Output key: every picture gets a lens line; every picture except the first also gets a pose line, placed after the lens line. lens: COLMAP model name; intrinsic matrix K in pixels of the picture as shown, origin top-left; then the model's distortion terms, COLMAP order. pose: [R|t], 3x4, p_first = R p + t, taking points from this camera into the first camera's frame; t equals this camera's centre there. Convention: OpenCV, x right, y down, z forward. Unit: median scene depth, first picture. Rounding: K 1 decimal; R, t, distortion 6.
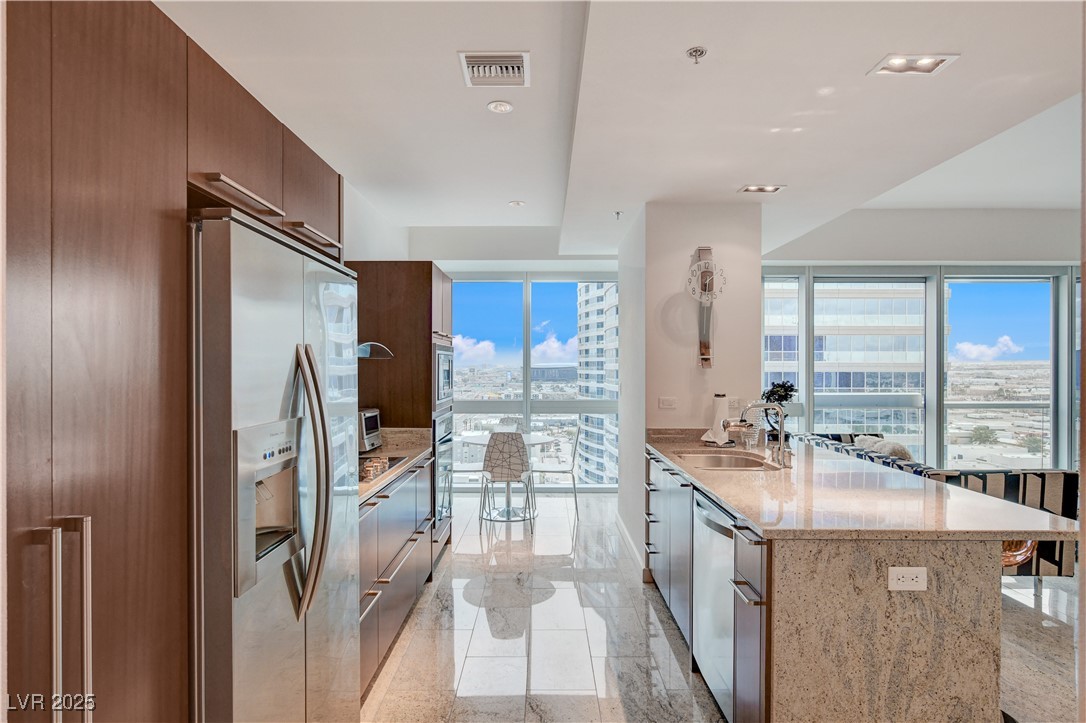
lens RADIAL K [[590.2, 0, 537.3], [0, 590.2, 366.5], [0, 0, 1]] dist [-0.003732, 0.003900]
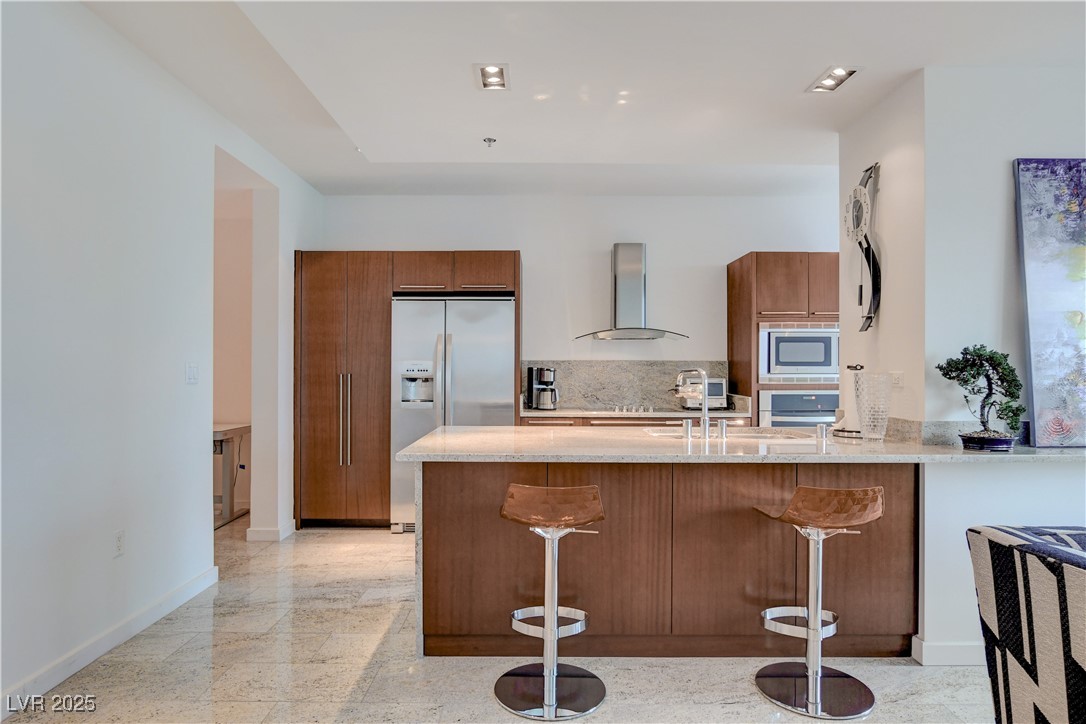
lens RADIAL K [[628.1, 0, 541.6], [0, 628.1, 366.6], [0, 0, 1]] dist [-0.003691, -0.007103]
pose [[0.002989, -0.002732, -0.999992, 1.071376], [0.001159, 0.999996, -0.002728, 0.048943], [0.999995, -0.001151, 0.002992, 0.601998]]
